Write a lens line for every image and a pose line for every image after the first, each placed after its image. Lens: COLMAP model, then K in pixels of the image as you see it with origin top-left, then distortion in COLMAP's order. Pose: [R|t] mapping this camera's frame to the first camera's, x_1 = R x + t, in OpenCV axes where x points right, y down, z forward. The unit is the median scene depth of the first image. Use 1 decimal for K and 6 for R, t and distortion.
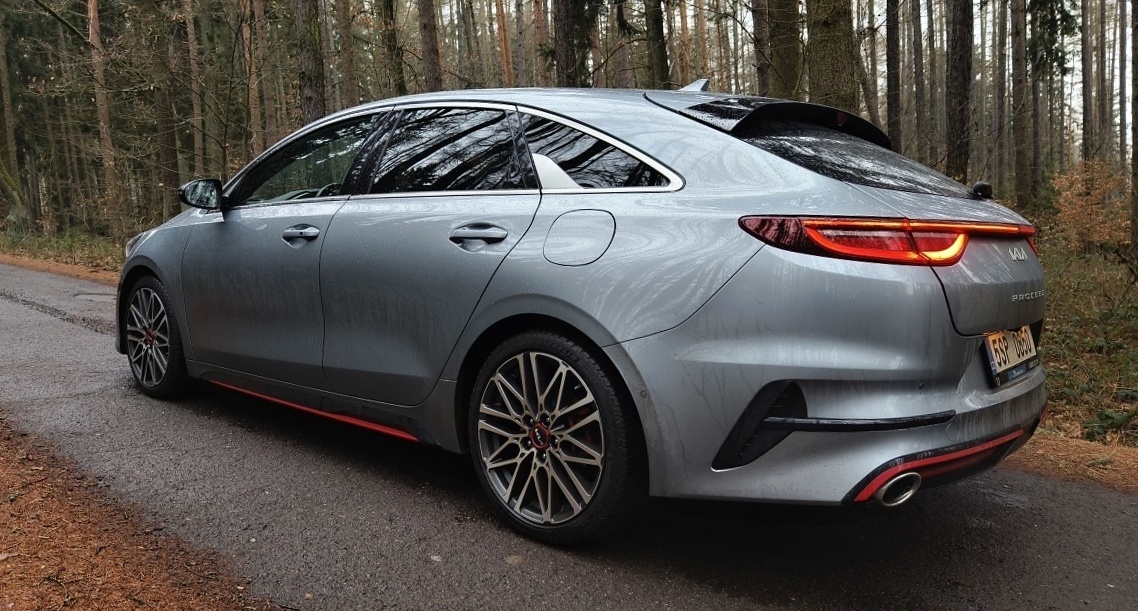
lens RADIAL K [[740.0, 0, 569.9], [0, 740.0, 314.4], [0, 0, 1]] dist [0.006681, 0.000264]
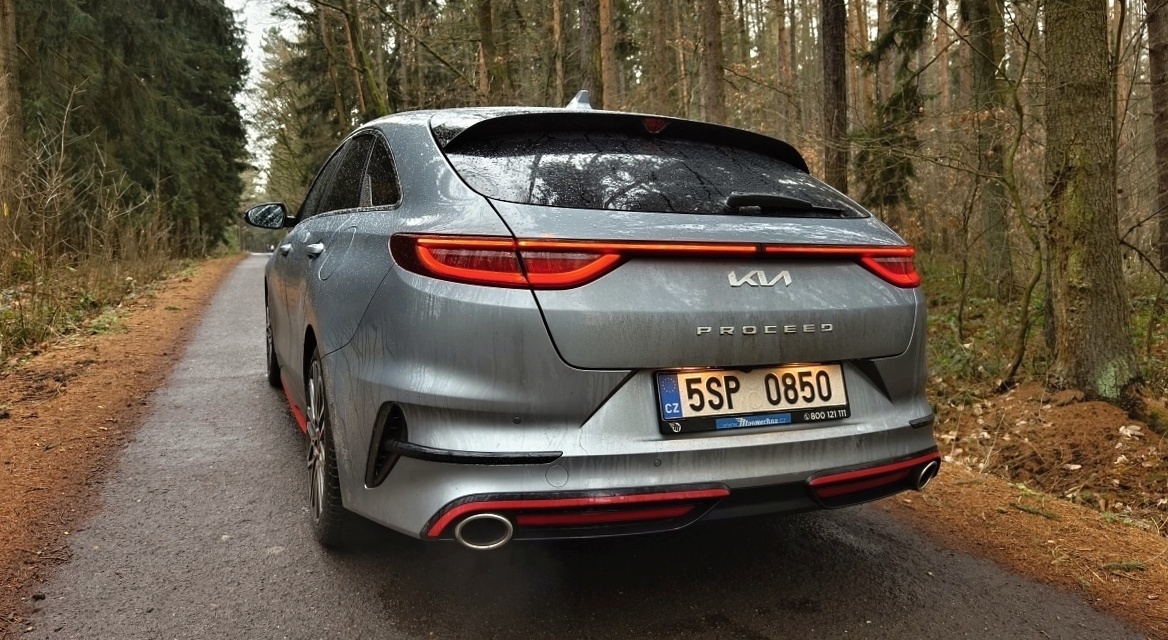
lens RADIAL K [[750.1, 0, 584.9], [0, 750.1, 310.3], [0, 0, 1]] dist [-0.002122, -0.001136]
pose [[0.917703, 0.035770, -0.395654, 0.904828], [-0.046990, 0.998720, -0.018701, -0.025261], [0.394479, 0.035754, 0.918209, 0.182423]]
